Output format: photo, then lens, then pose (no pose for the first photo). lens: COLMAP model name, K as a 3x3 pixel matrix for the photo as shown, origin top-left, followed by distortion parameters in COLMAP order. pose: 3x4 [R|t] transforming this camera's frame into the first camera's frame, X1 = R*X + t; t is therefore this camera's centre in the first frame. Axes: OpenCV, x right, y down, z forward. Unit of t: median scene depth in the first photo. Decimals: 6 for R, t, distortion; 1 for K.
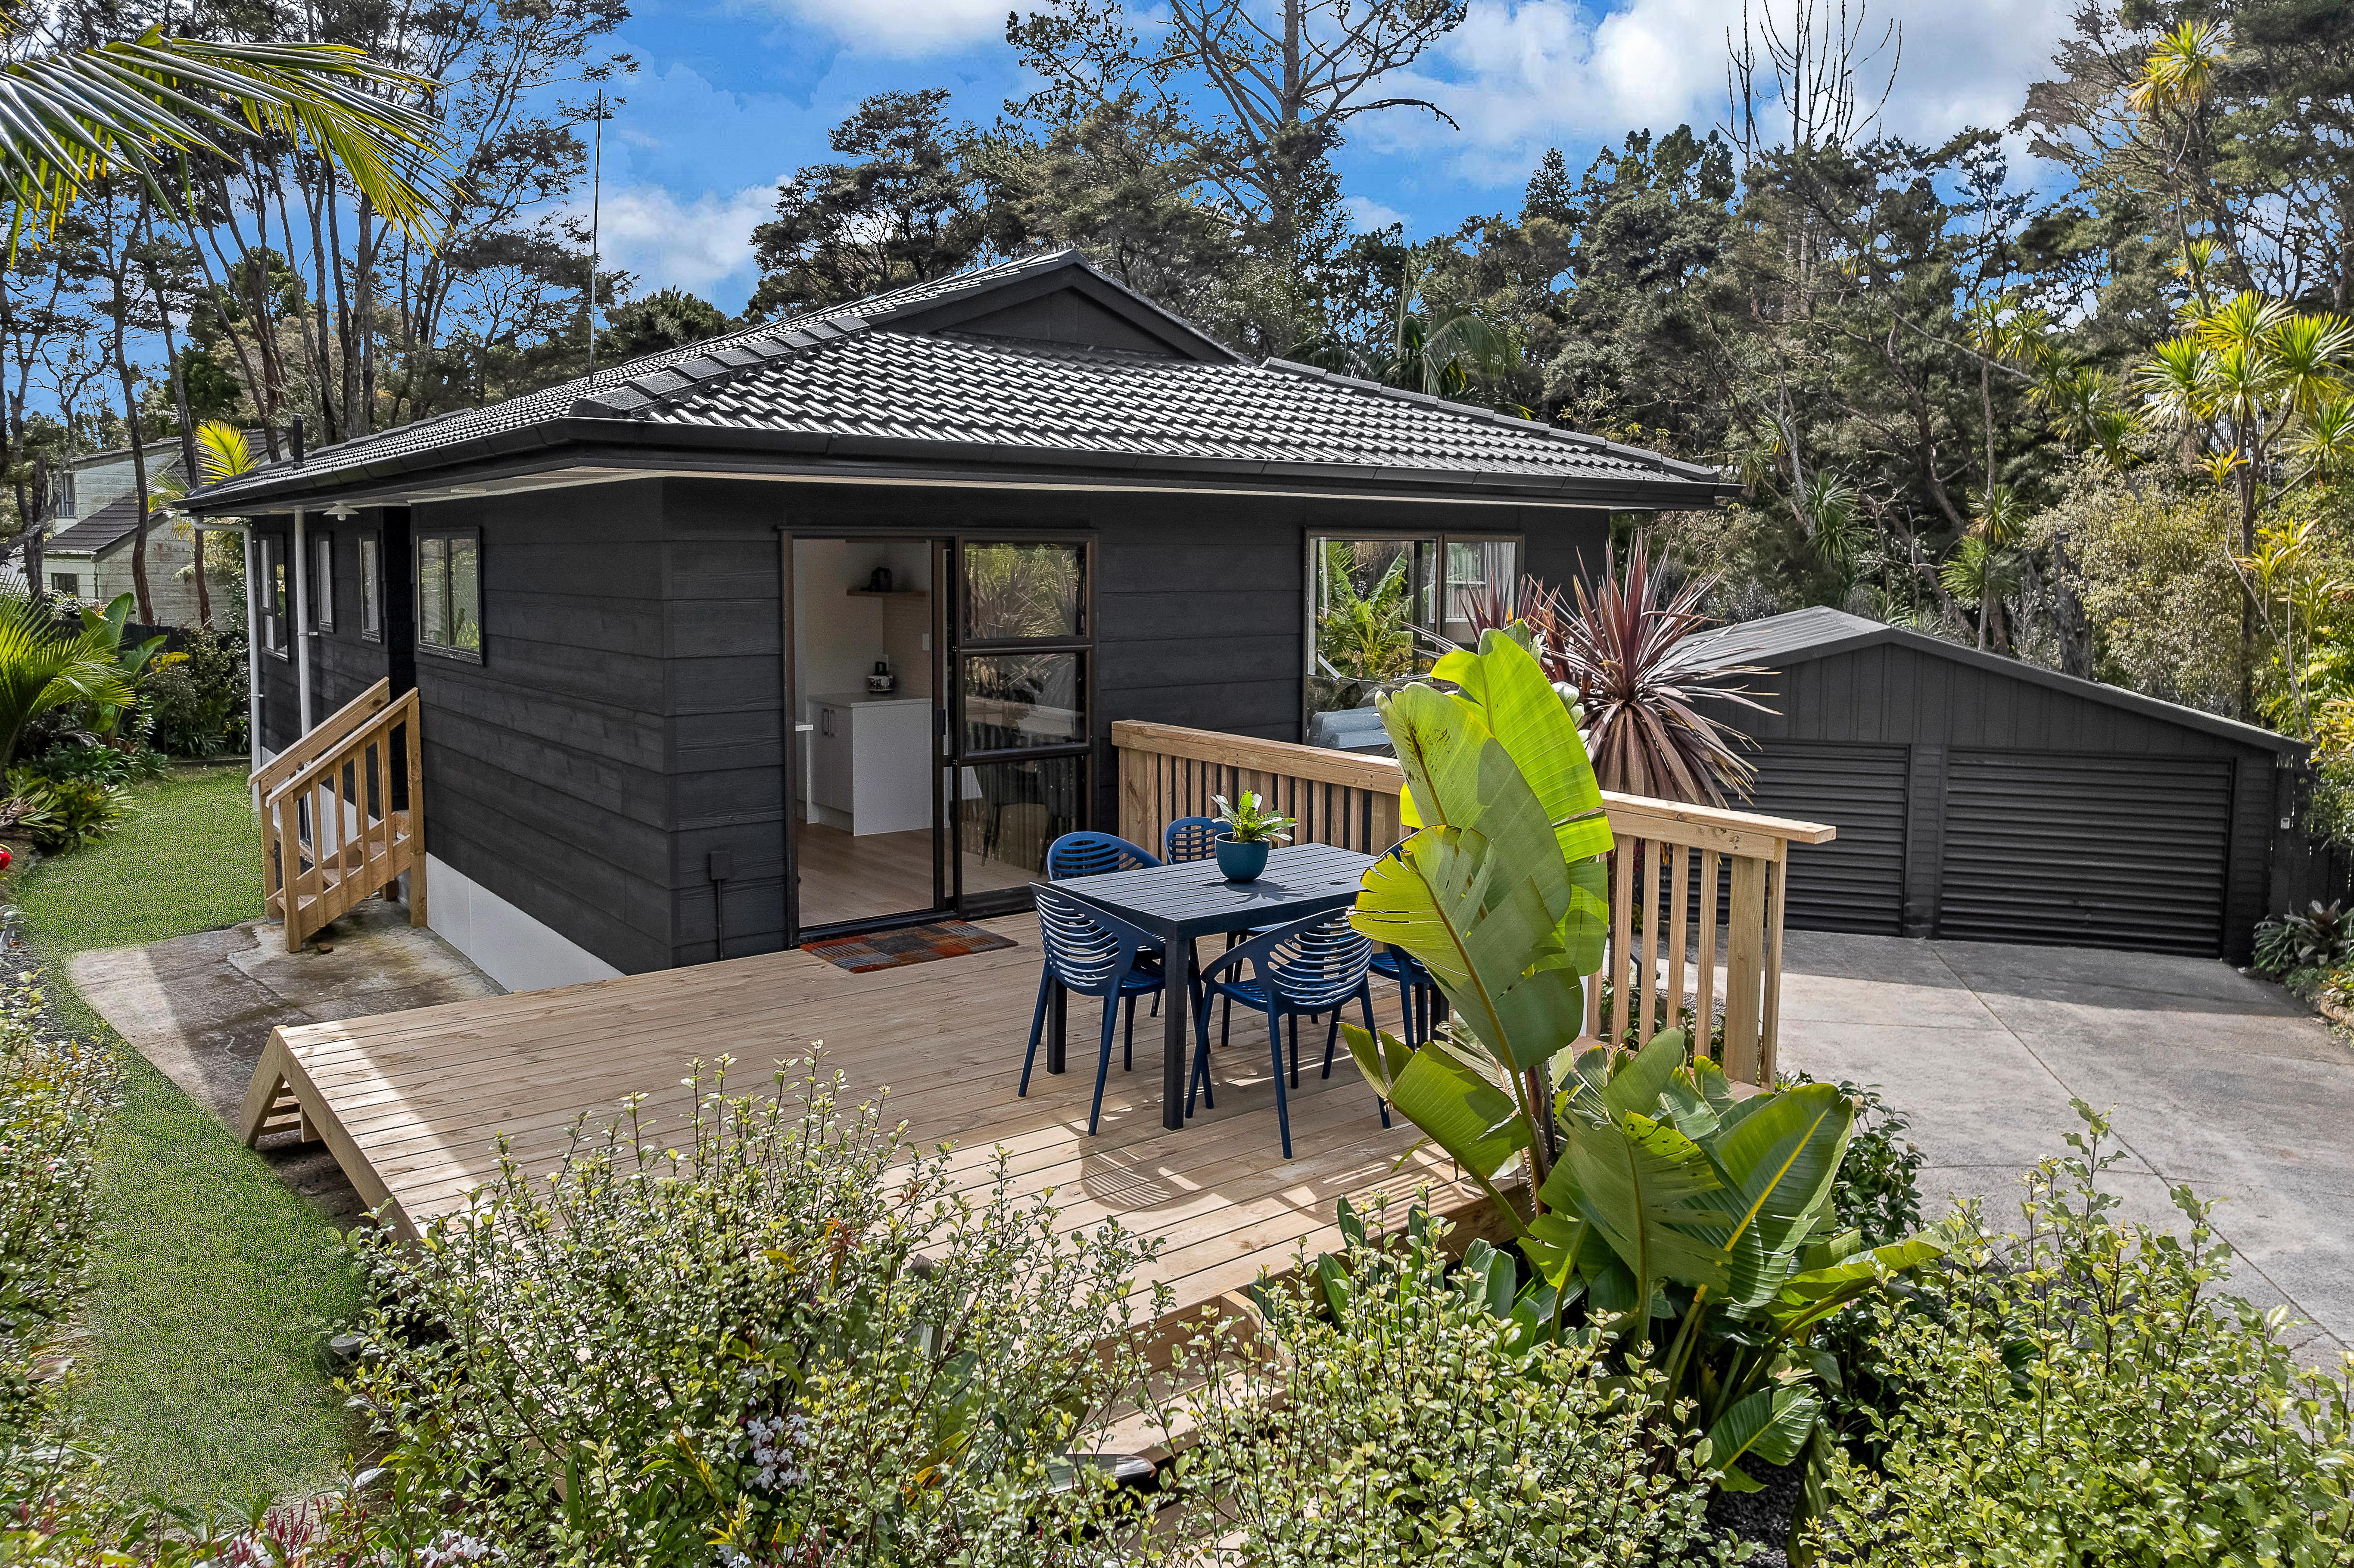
lens RADIAL K [[1693.5, 0, 1168.6], [0, 1693.5, 746.6], [0, 0, 1]] dist [0.002028, 0.002586]
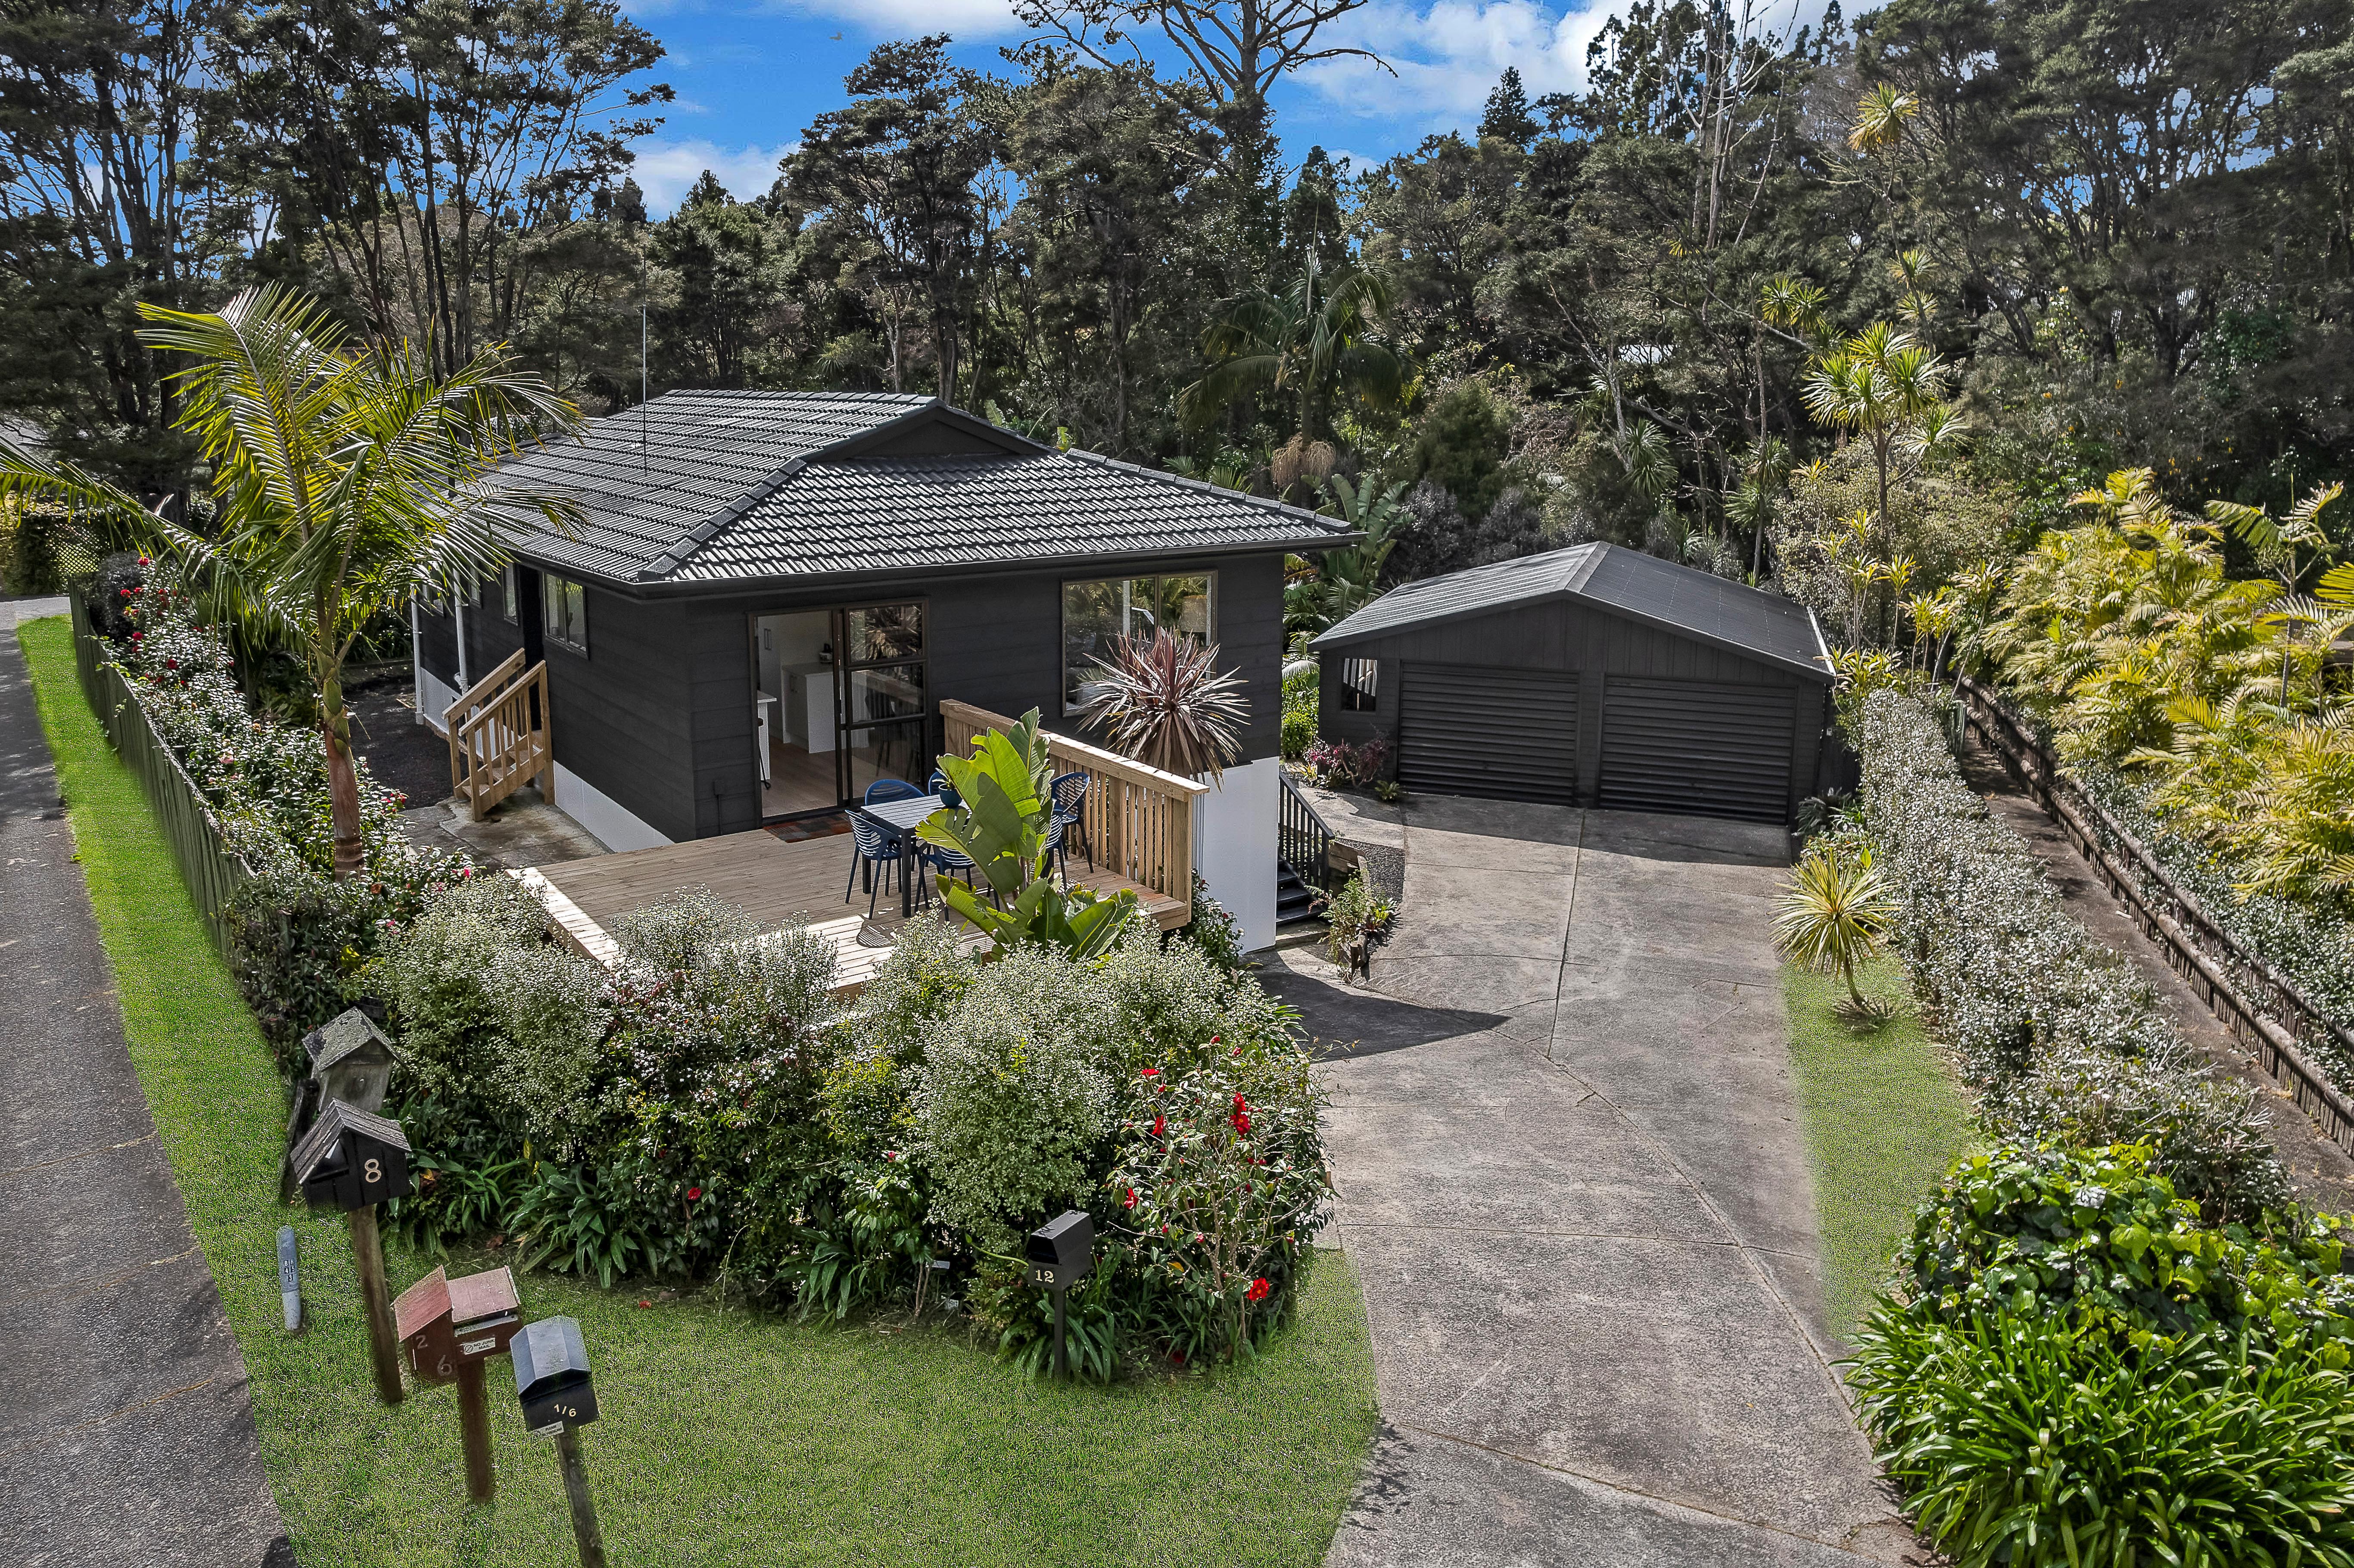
lens RADIAL K [[1693.5, 0, 1168.6], [0, 1693.5, 746.6], [0, 0, 1]] dist [0.002028, 0.002586]
pose [[0.999443, 0.004998, -0.033007, 0.207010], [-0.001741, 0.995188, 0.097972, -0.110882], [0.033338, -0.097860, 0.994642, -0.598920]]
